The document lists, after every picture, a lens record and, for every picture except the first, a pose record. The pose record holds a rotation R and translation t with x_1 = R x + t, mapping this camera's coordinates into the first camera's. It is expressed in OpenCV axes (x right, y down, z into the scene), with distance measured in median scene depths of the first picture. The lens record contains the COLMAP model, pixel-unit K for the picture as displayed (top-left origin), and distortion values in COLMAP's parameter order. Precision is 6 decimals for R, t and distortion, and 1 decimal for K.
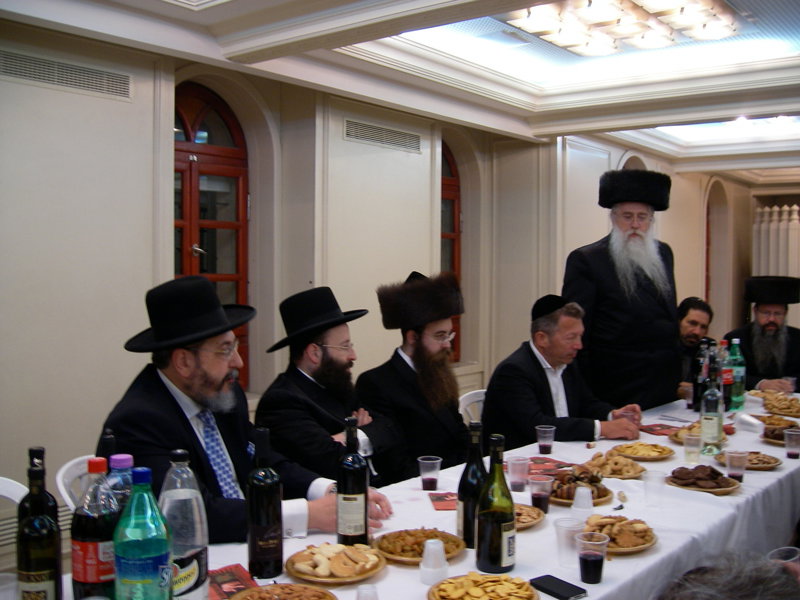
lens RADIAL K [[828.7, 0, 398.0], [0, 828.7, 298.5], [0, 0, 1]] dist [-0.118703, 0.000000]
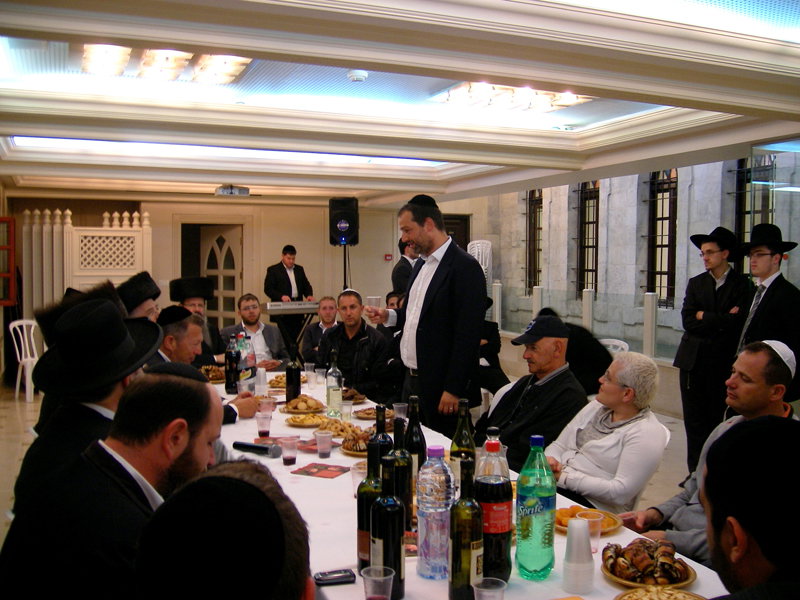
lens RADIAL K [[844.7, 0, 392.1], [0, 844.7, 297.3], [0, 0, 1]] dist [-0.102349, 0.000000]
pose [[0.492817, -0.029843, 0.869621, -0.504559], [0.022556, 0.999514, 0.021518, -0.024614], [-0.869841, 0.009011, 0.493251, 0.134877]]
